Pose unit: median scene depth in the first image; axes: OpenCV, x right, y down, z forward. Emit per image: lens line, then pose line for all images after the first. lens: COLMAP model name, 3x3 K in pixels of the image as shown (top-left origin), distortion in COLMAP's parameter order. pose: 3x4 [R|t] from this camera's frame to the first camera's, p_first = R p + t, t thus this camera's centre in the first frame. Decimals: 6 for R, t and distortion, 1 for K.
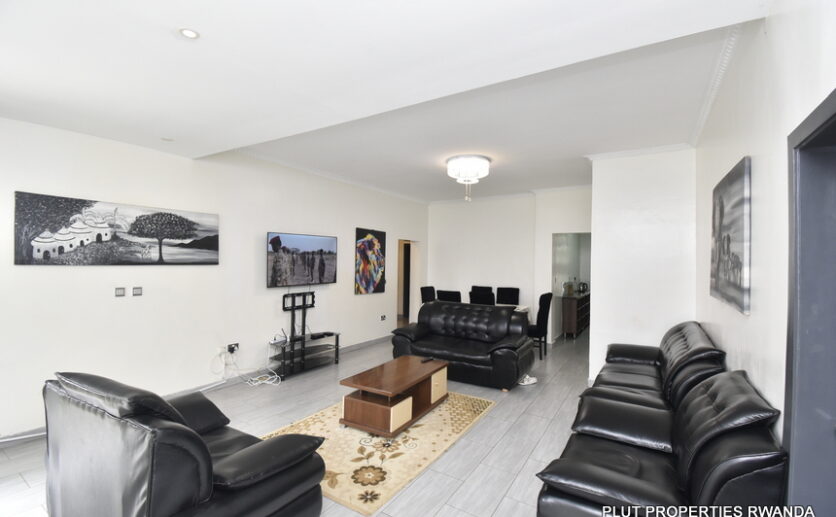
lens RADIAL K [[369.8, 0, 409.9], [0, 369.8, 261.0], [0, 0, 1]] dist [-0.000460, -0.000080]
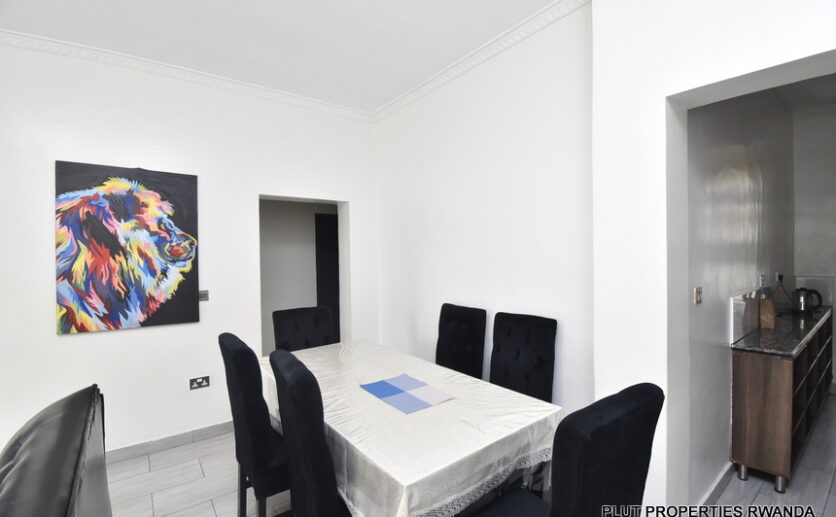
lens RADIAL K [[369.8, 0, 409.9], [0, 369.8, 261.0], [0, 0, 1]] dist [-0.000460, -0.000080]
pose [[0.940838, -0.024416, -0.337977, 0.317631], [0.031005, 0.999420, 0.014110, 0.019361], [0.337437, -0.023754, 0.941048, 0.742695]]
